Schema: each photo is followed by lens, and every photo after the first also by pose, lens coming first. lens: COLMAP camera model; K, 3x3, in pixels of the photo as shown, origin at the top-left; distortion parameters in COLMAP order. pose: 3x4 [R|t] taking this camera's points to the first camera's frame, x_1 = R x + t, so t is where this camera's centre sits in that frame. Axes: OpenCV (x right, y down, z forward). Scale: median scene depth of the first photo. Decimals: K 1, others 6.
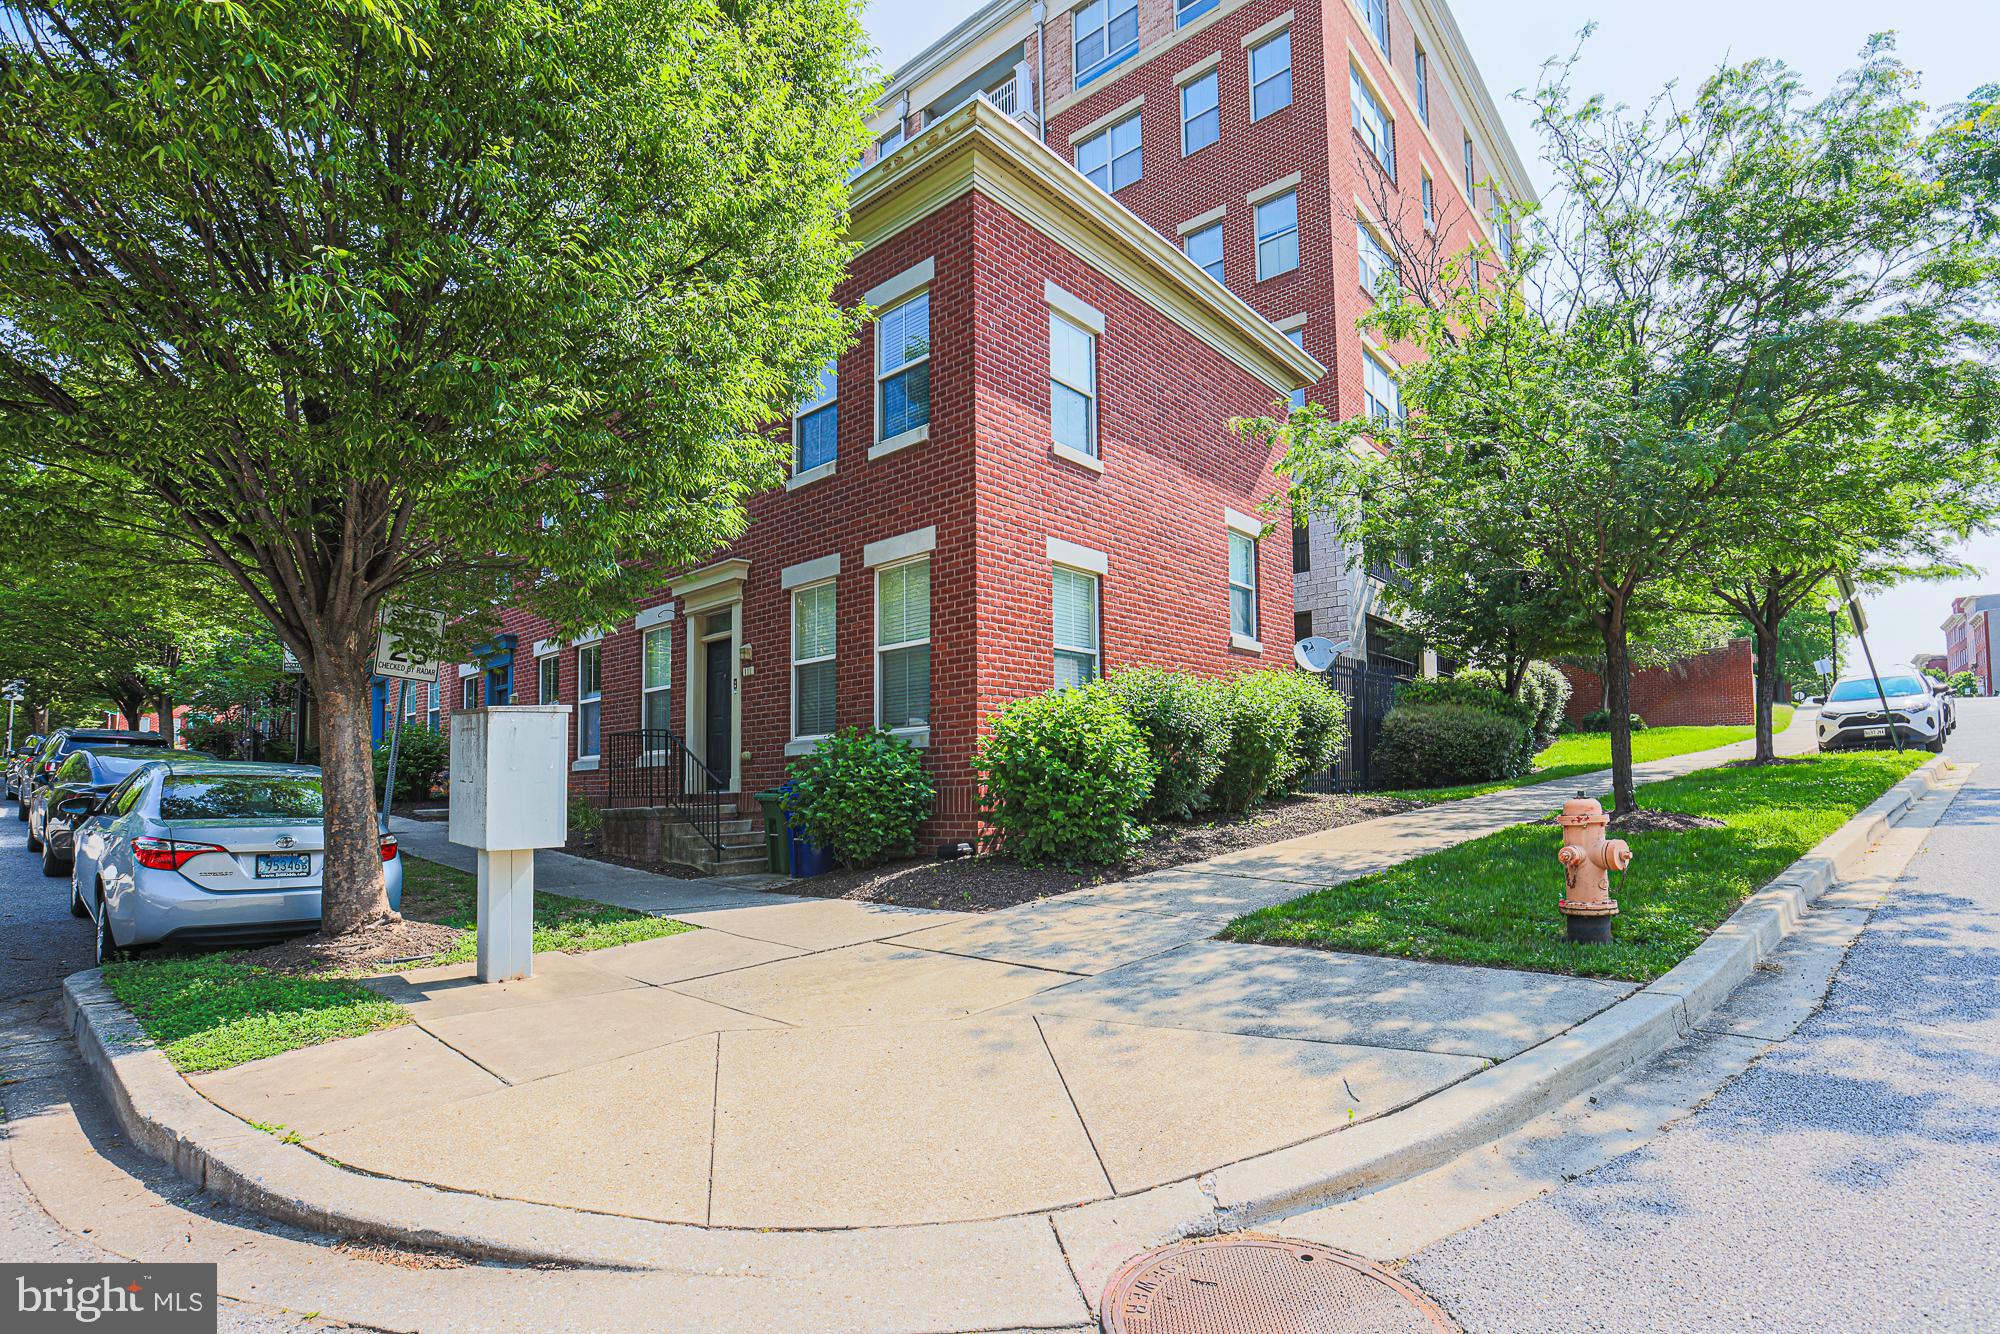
lens RADIAL K [[917.1, 0, 1007.7], [0, 917.1, 662.1], [0, 0, 1]] dist [-0.095285, 0.051394]
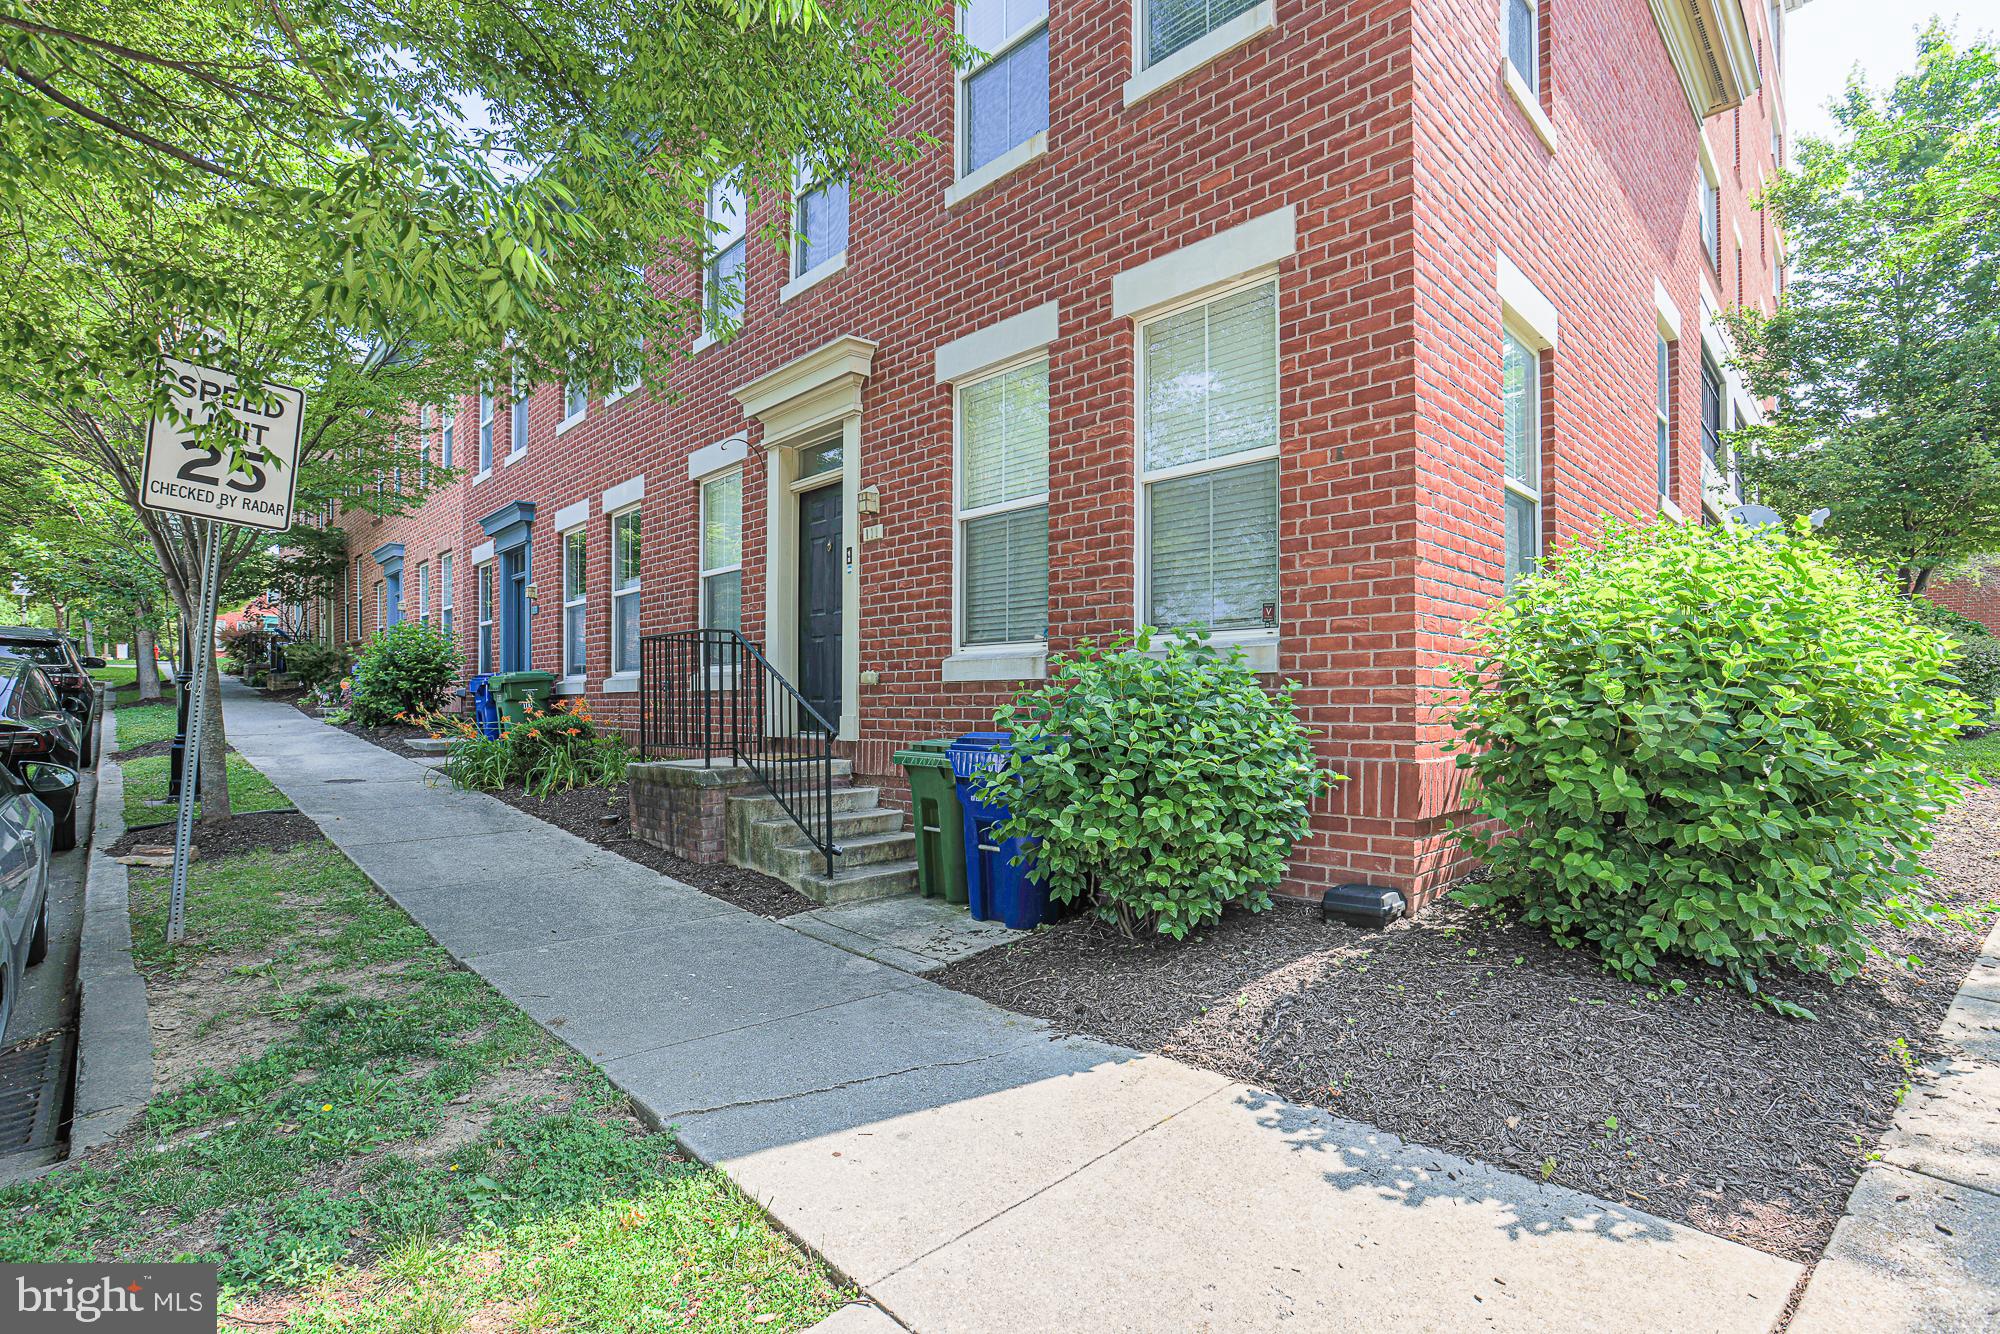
lens RADIAL K [[917.1, 0, 1007.7], [0, 917.1, 662.1], [0, 0, 1]] dist [-0.095285, 0.051394]
pose [[0.996904, 0.021332, -0.075675, -0.159256], [-0.014329, 0.995665, 0.091906, 0.038635], [0.077308, -0.090537, 0.992888, 0.437456]]
